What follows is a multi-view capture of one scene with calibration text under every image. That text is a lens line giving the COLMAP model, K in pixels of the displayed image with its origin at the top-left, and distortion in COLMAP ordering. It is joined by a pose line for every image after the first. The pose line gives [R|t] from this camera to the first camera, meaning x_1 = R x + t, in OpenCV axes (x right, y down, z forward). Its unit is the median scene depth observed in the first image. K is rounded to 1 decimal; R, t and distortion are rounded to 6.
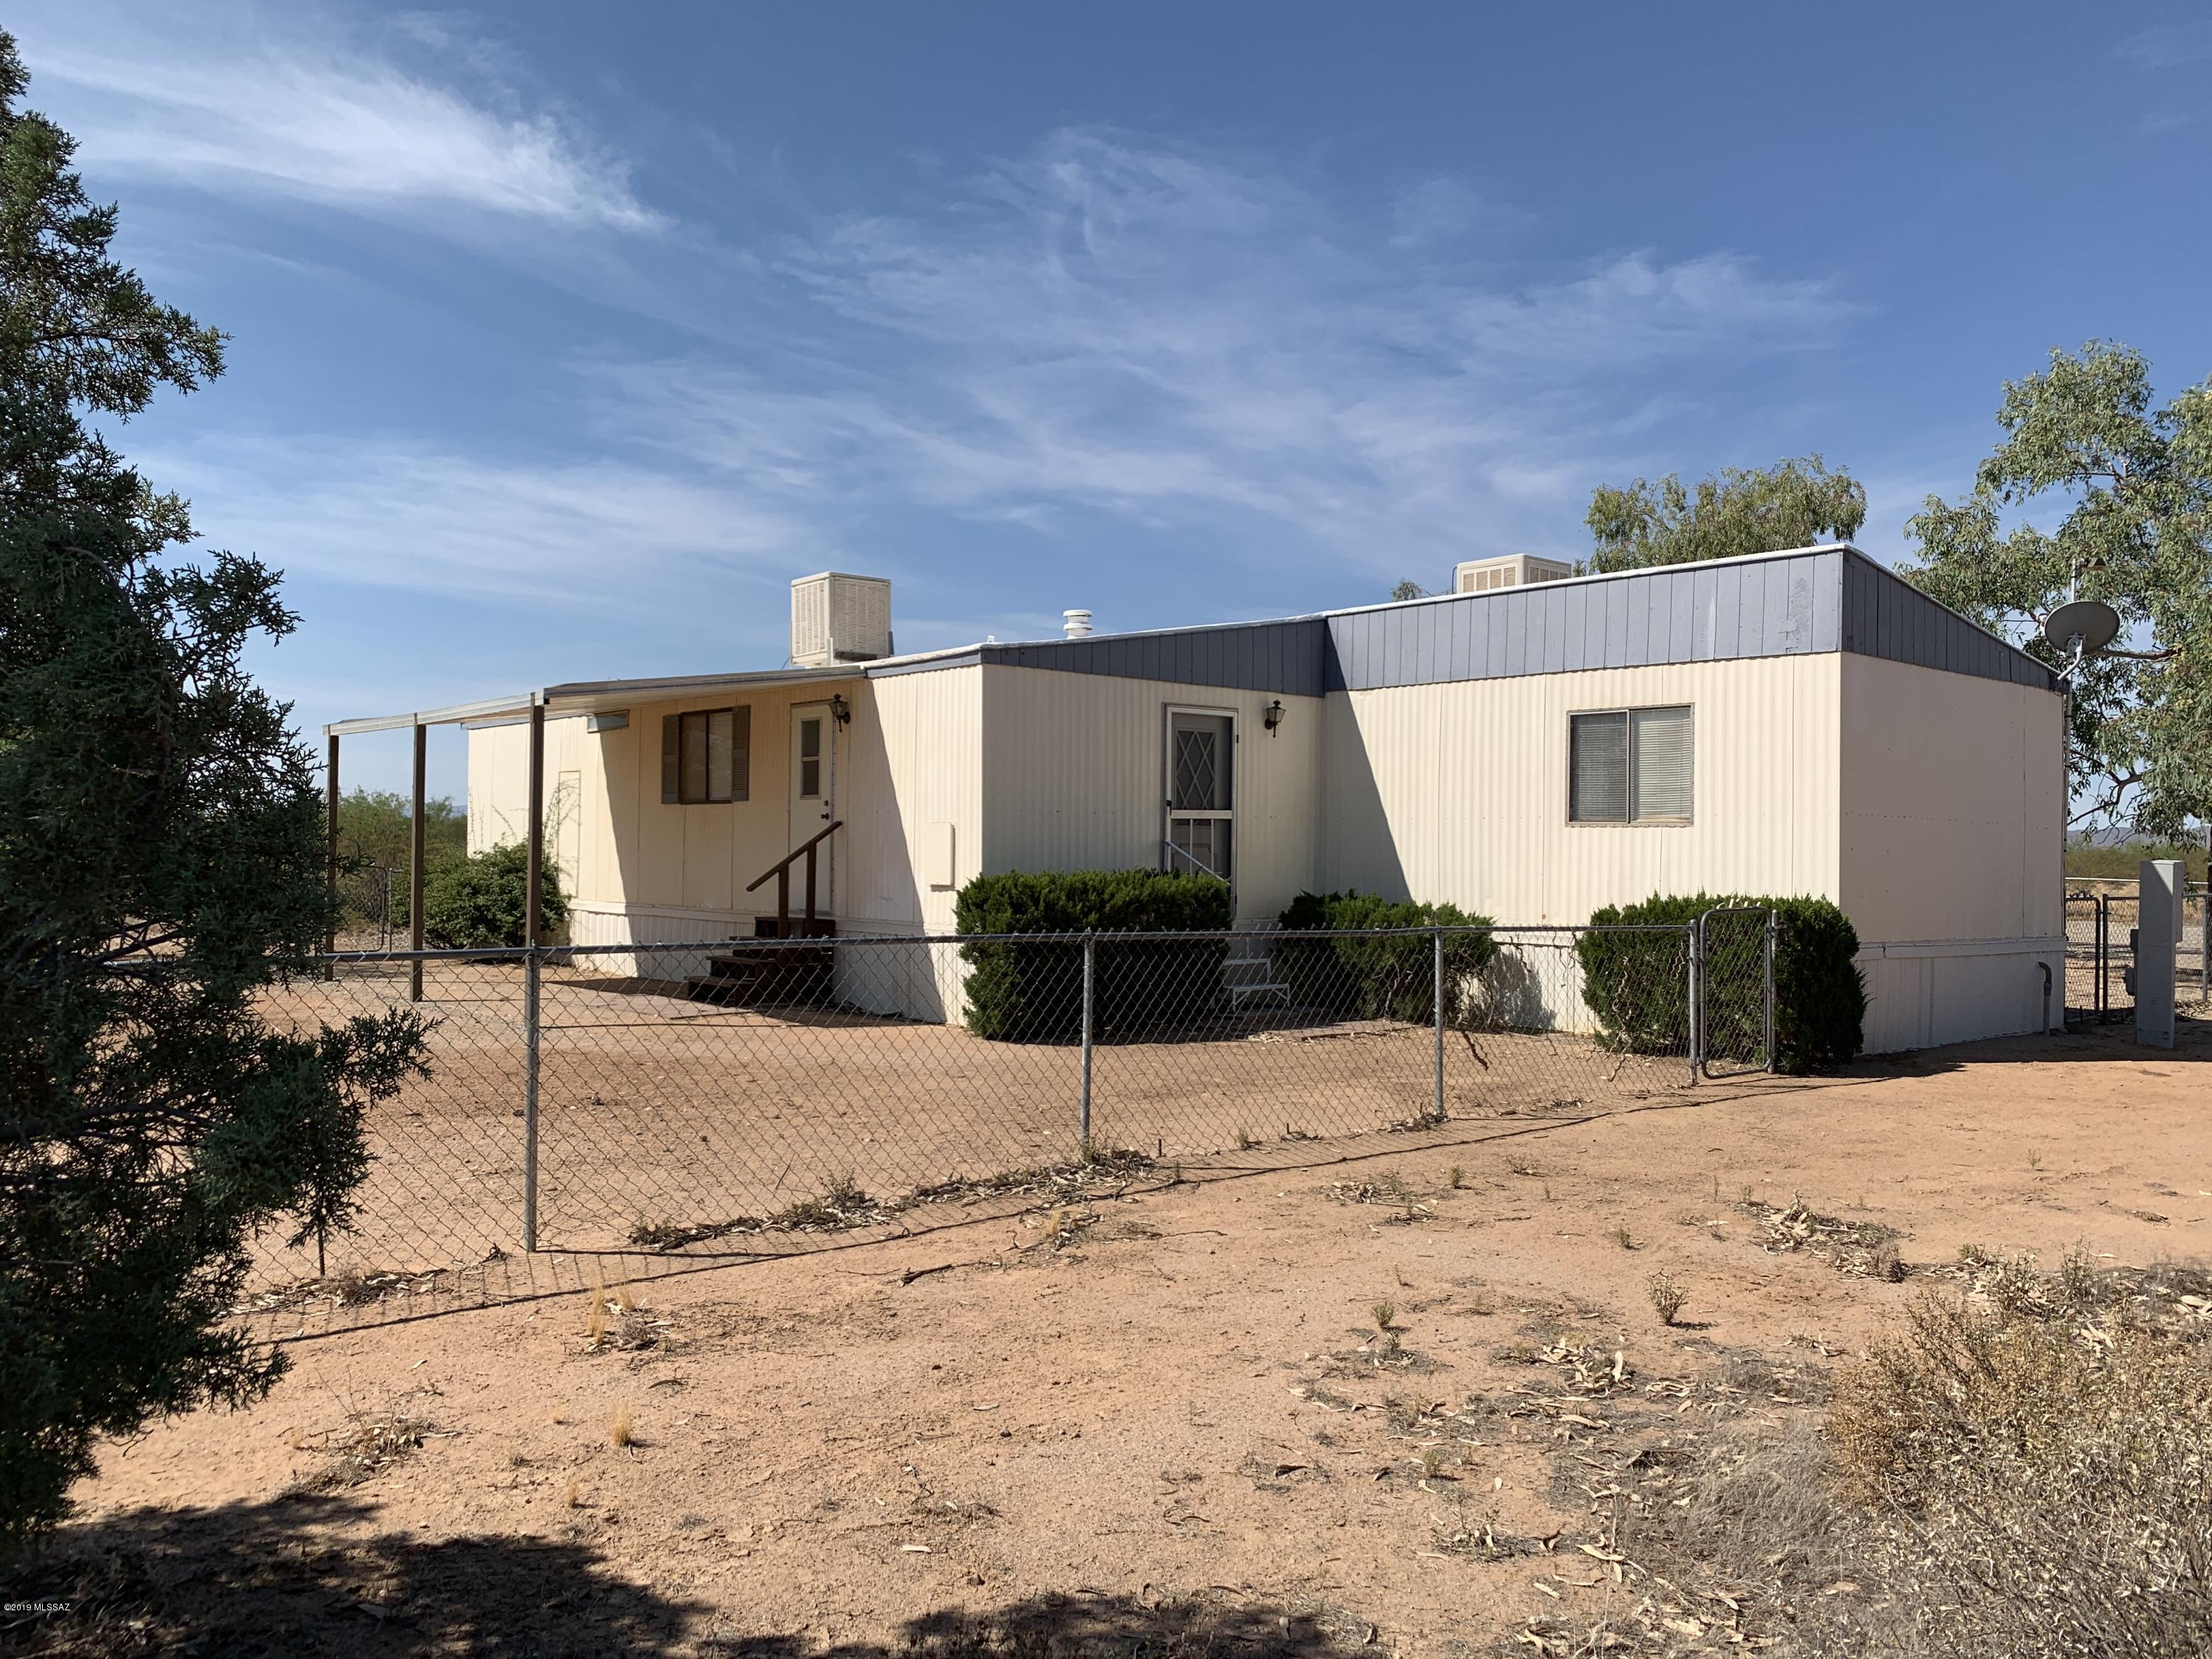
lens RADIAL K [[1662.9, 0, 1085.5], [0, 1662.9, 818.5], [0, 0, 1]] dist [0.053533, -0.037296]
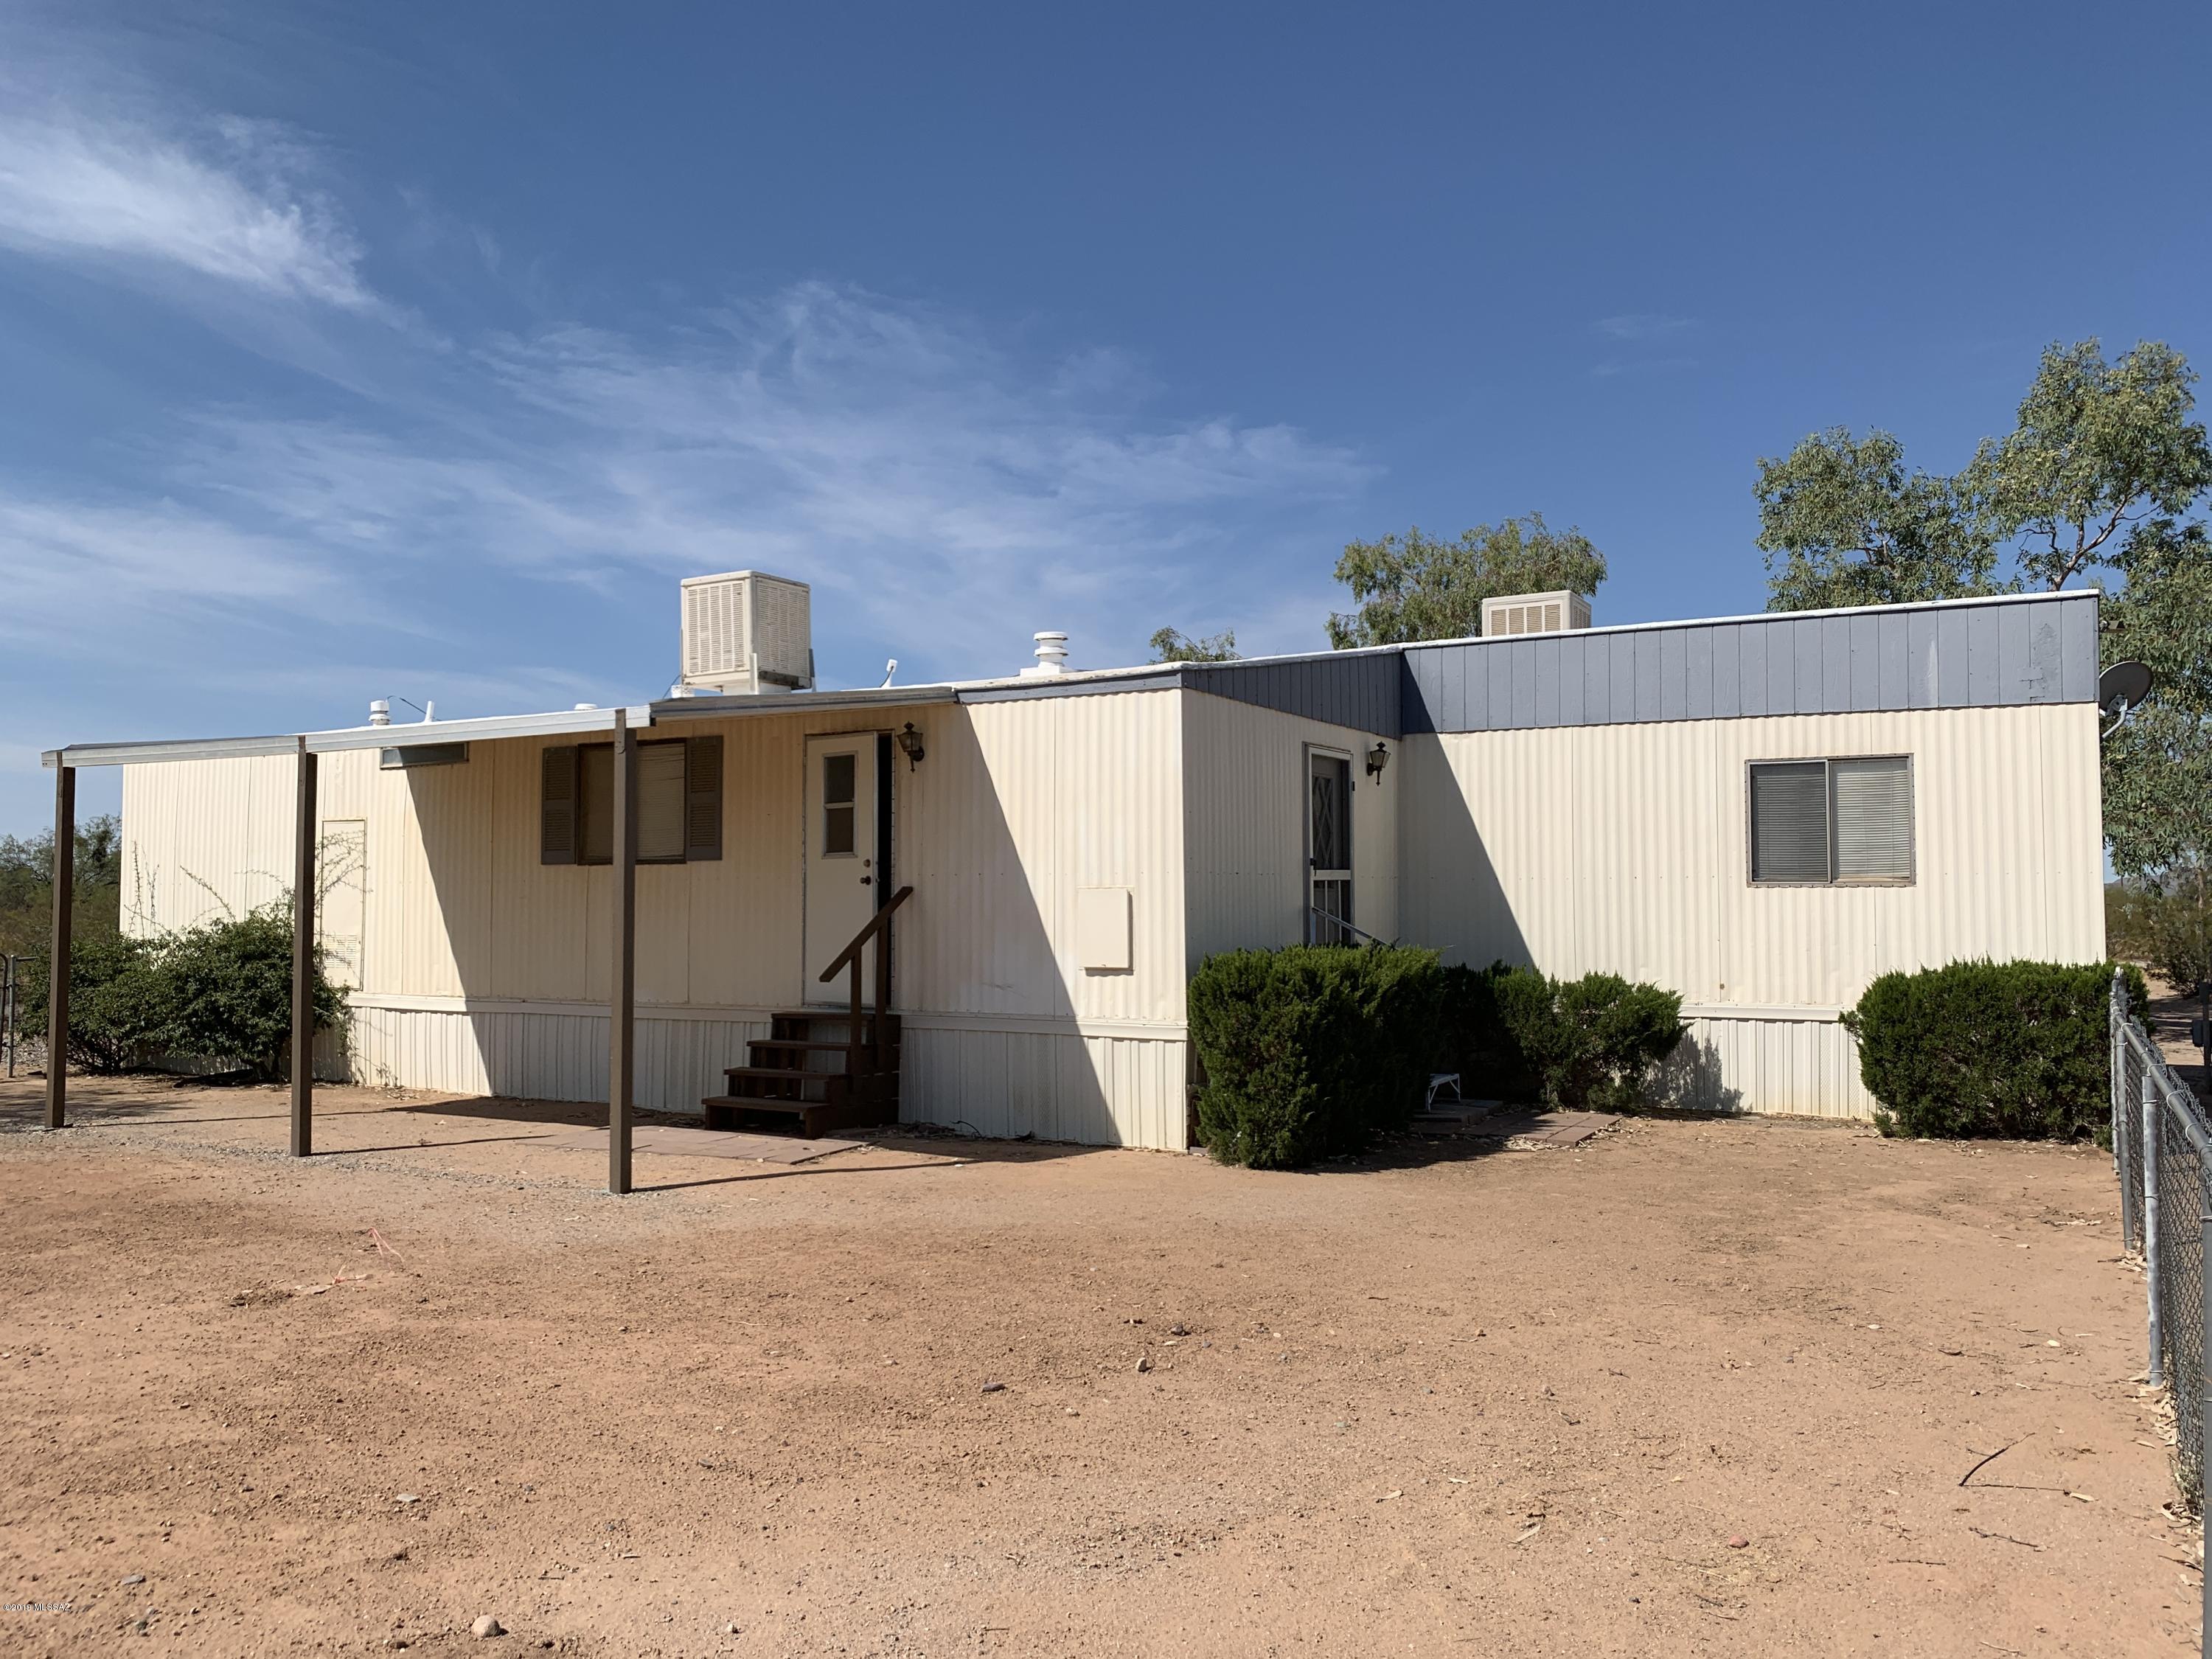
lens RADIAL K [[1662.9, 0, 1093.8], [0, 1662.9, 814.3], [0, 0, 1]] dist [0.053533, -0.037296]
pose [[0.937157, 0.005484, 0.348865, -0.346507], [0.005627, 0.999509, -0.030829, -0.007846], [-0.348863, 0.030855, 0.936666, 0.250547]]
